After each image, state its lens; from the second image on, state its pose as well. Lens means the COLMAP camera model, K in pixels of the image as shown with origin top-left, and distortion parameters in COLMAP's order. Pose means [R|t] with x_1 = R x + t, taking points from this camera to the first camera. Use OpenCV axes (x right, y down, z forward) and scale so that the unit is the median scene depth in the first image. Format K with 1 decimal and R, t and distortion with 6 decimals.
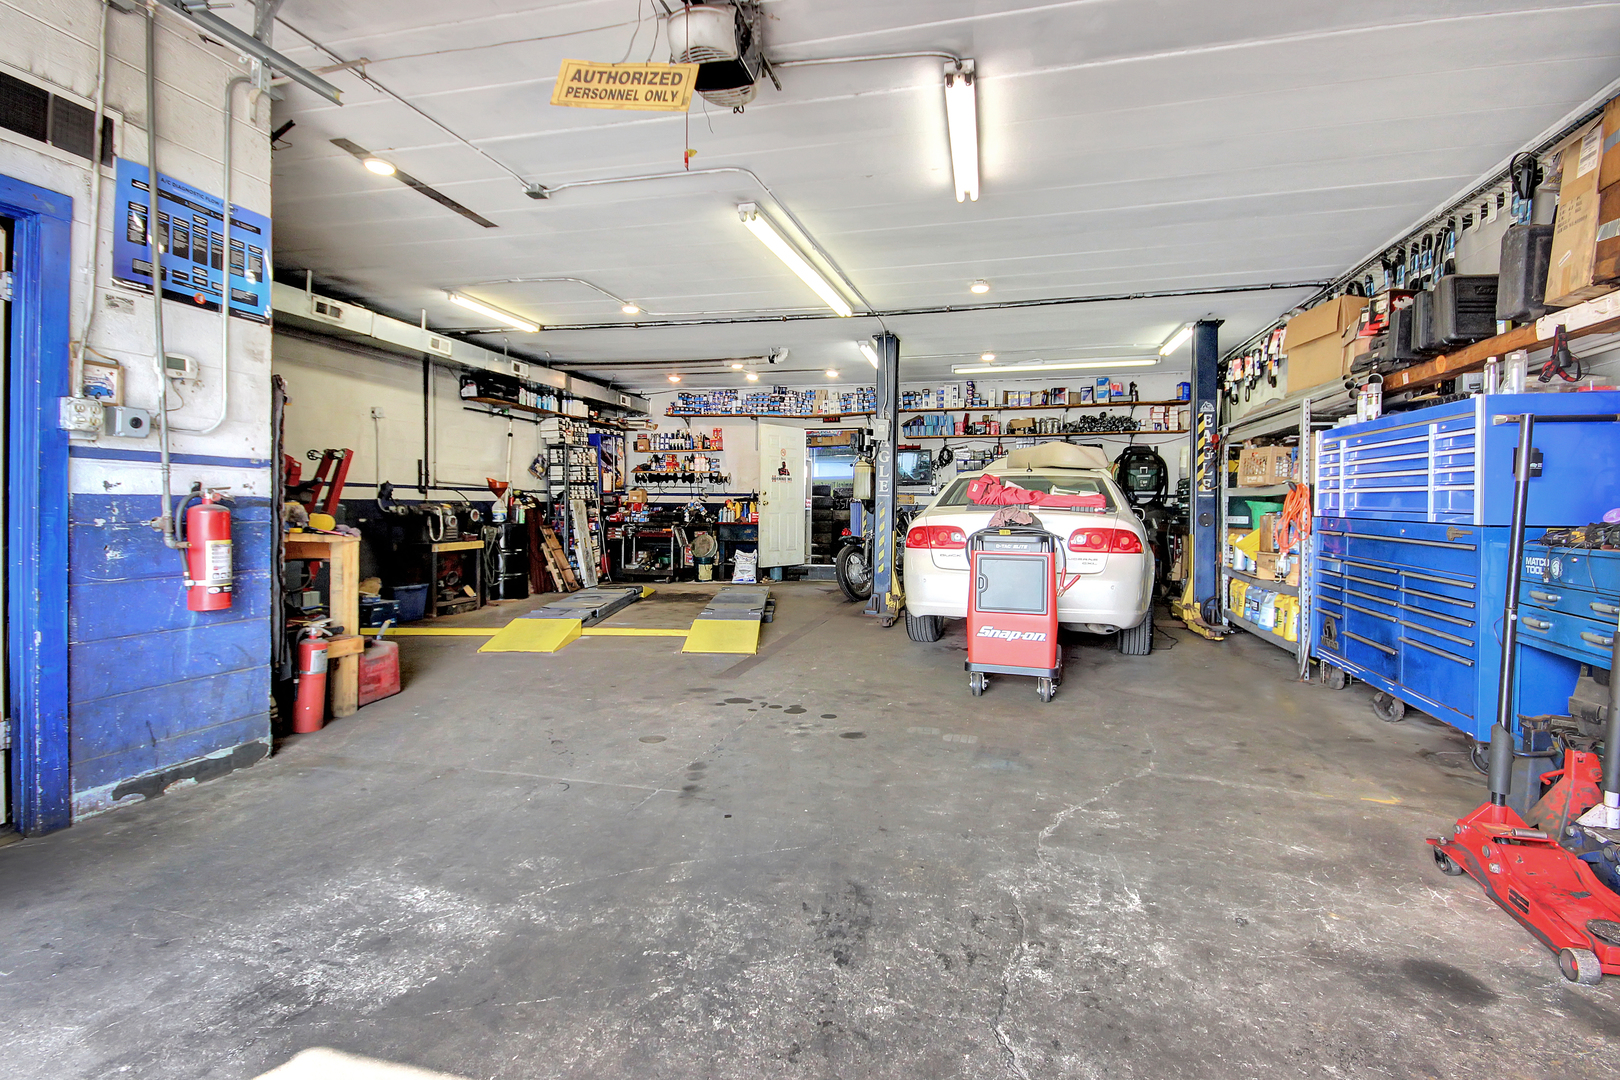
lens RADIAL K [[772.3, 0, 813.9], [0, 772.3, 526.3], [0, 0, 1]] dist [-0.003941, -0.000528]
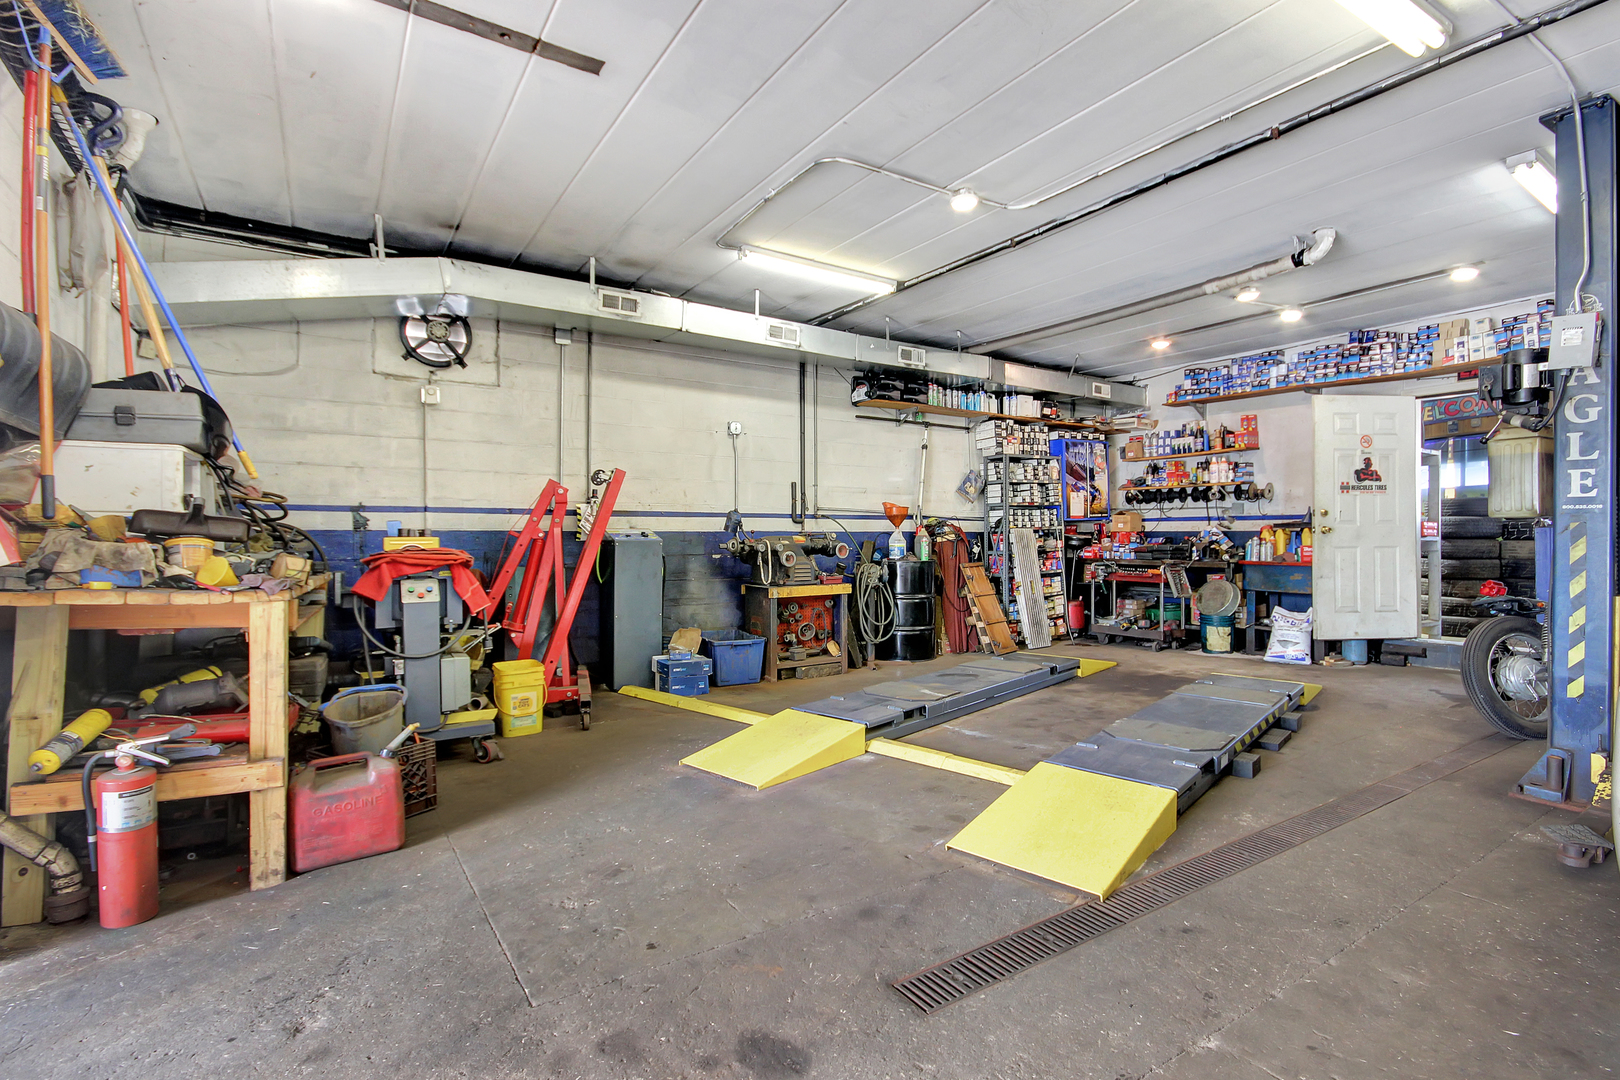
lens RADIAL K [[772.3, 0, 810.6], [0, 772.3, 542.1], [0, 0, 1]] dist [-0.003941, -0.000528]
pose [[0.736269, -0.002346, -0.676685, 0.046540], [-0.010486, 0.999834, -0.014876, -0.008454], [0.676607, 0.018049, 0.736123, 0.317269]]
